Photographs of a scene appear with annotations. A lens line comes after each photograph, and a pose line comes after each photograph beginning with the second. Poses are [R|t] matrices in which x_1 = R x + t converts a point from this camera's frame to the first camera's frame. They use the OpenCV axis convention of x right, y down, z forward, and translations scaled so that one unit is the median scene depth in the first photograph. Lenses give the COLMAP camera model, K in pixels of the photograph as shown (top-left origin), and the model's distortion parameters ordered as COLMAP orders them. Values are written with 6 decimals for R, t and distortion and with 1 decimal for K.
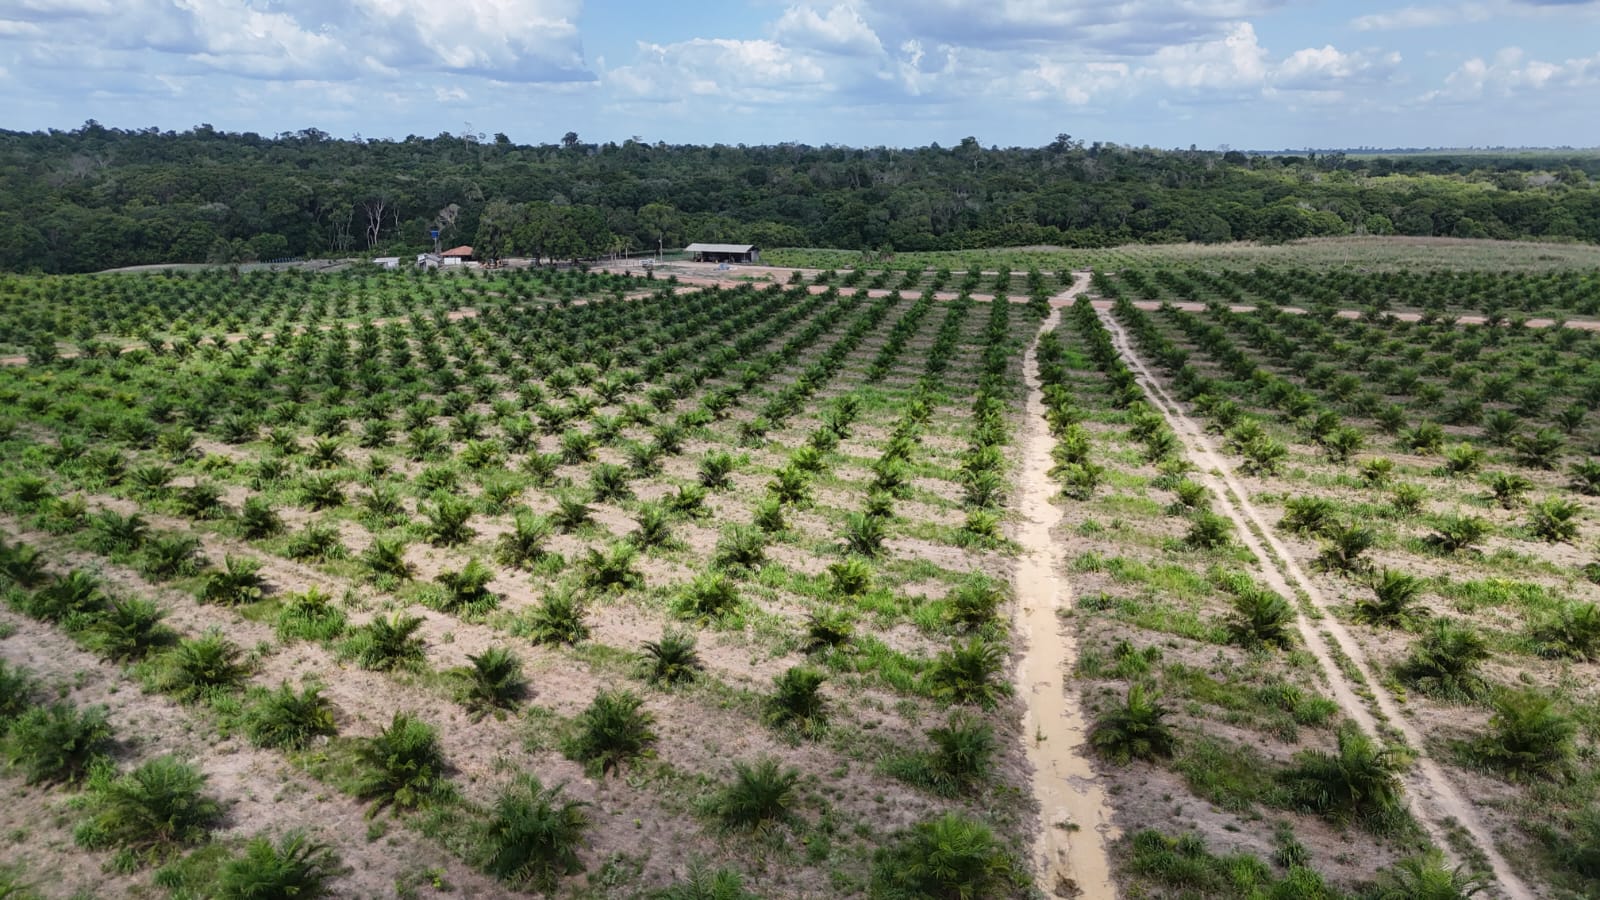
lens RADIAL K [[1080.6, 0, 800.0], [0, 1080.6, 450.0], [0, 0, 1]] dist [0.055469, -0.051611]
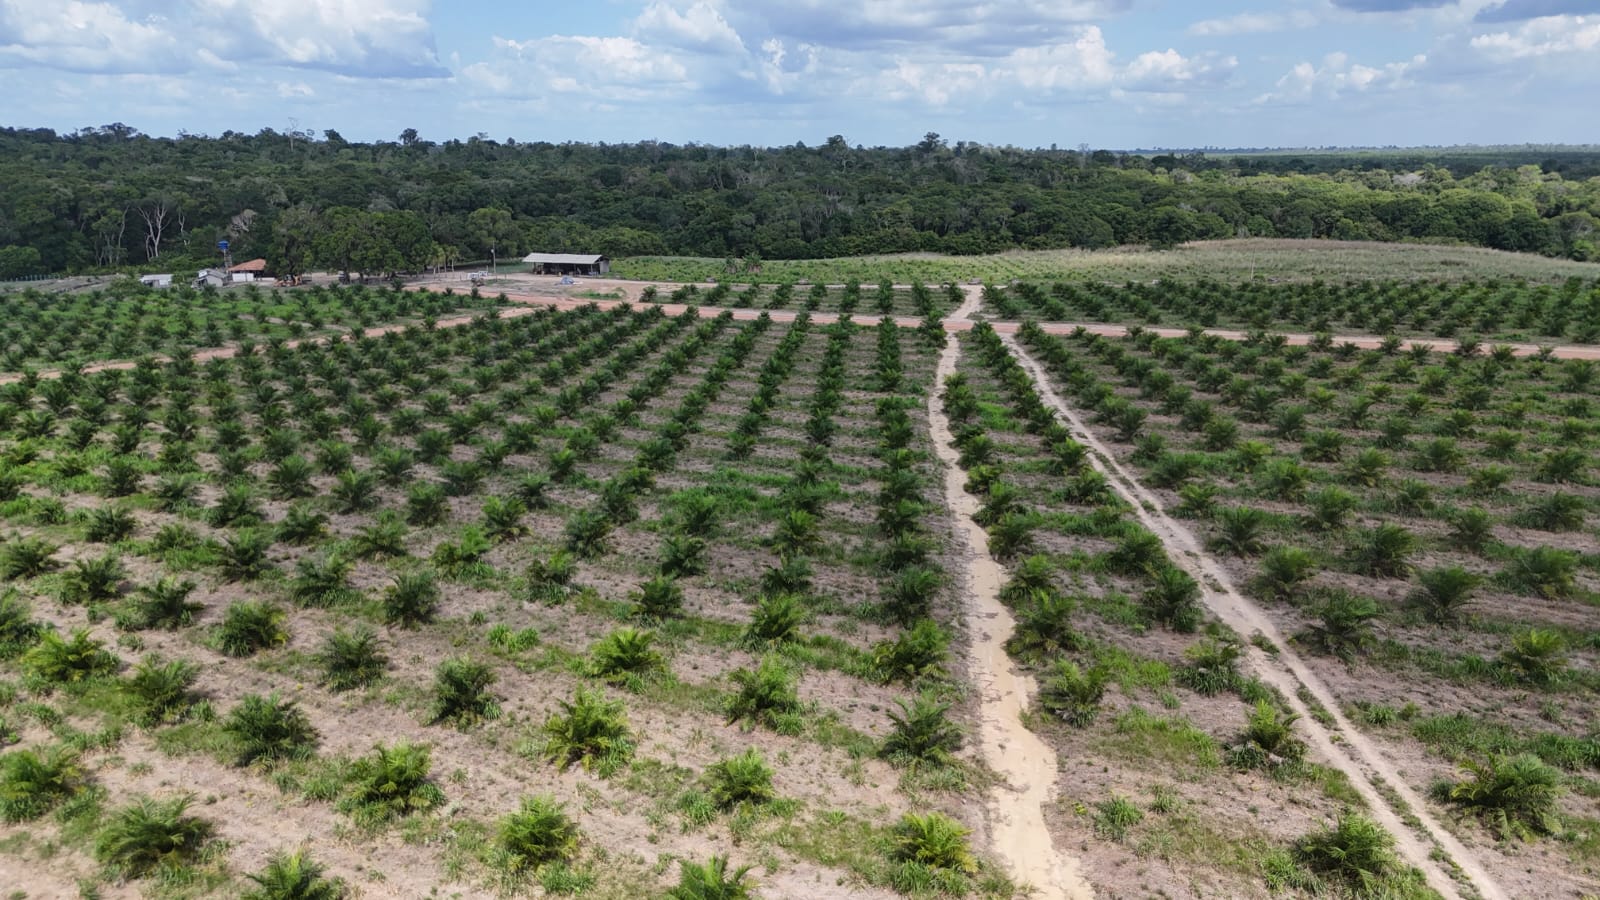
lens RADIAL K [[1080.6, 0, 800.0], [0, 1080.6, 450.0], [0, 0, 1]] dist [0.055469, -0.051611]
pose [[0.992841, -0.031558, 0.115198, 0.009608], [0.031455, 0.999501, 0.002709, -0.026200], [-0.115226, 0.000934, 0.993339, 0.097837]]
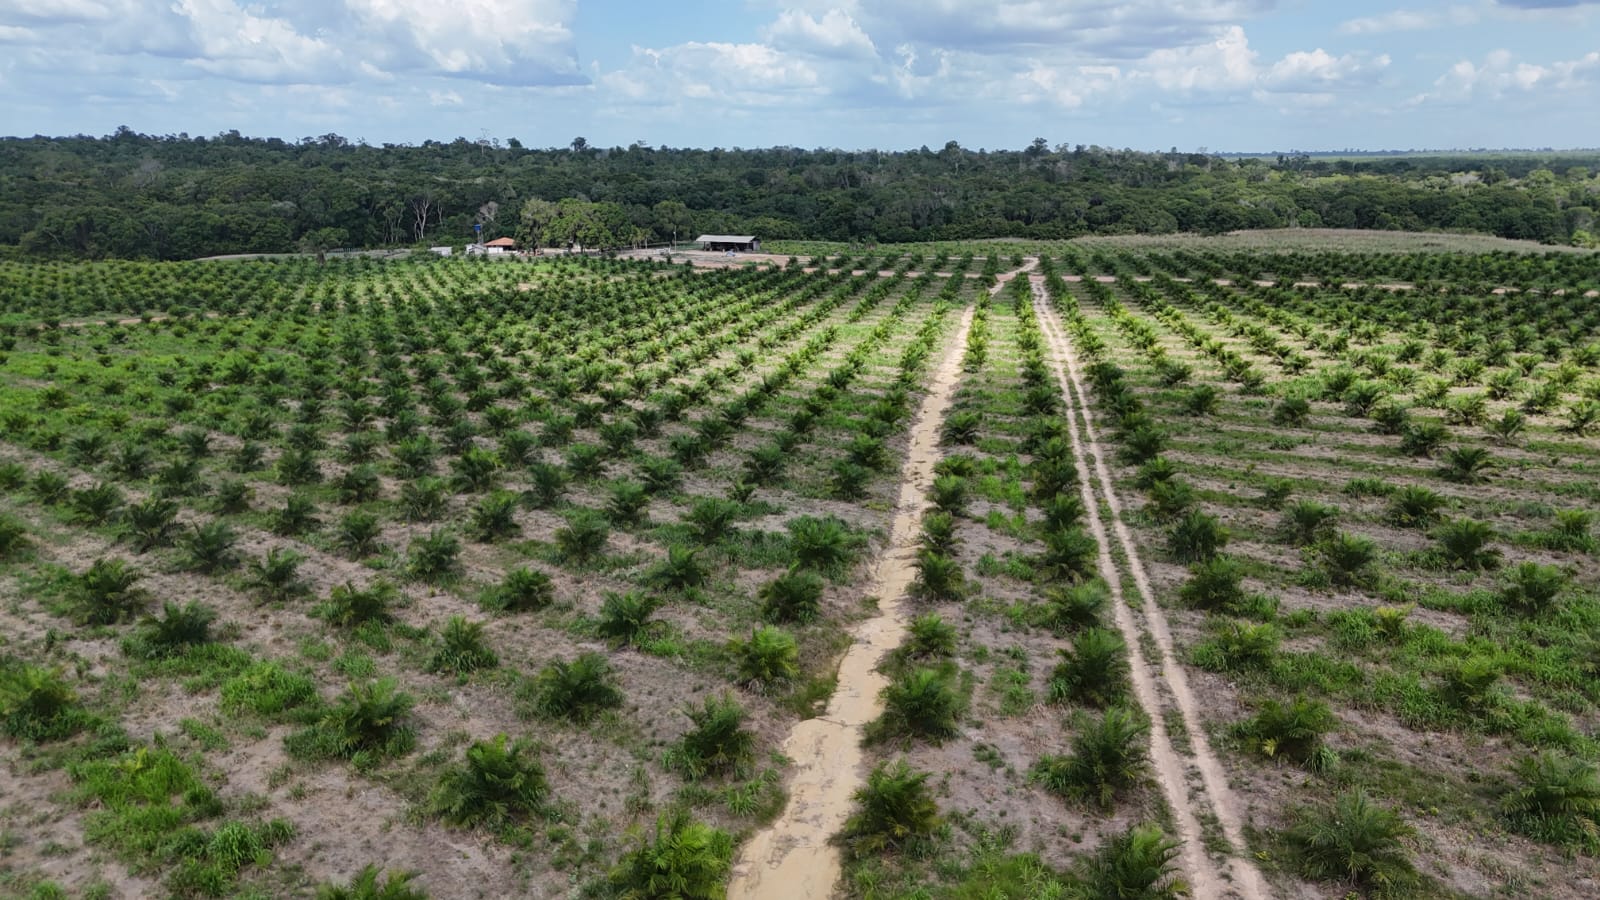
lens RADIAL K [[1080.0, 0, 775.7], [0, 1080.0, 445.9], [0, 0, 1]] dist [0.057308, -0.053657]
pose [[0.999870, 0.002541, -0.015945, -0.002168], [-0.002638, 0.999978, -0.006075, 0.038824], [0.015929, 0.006116, 0.999854, -0.143842]]
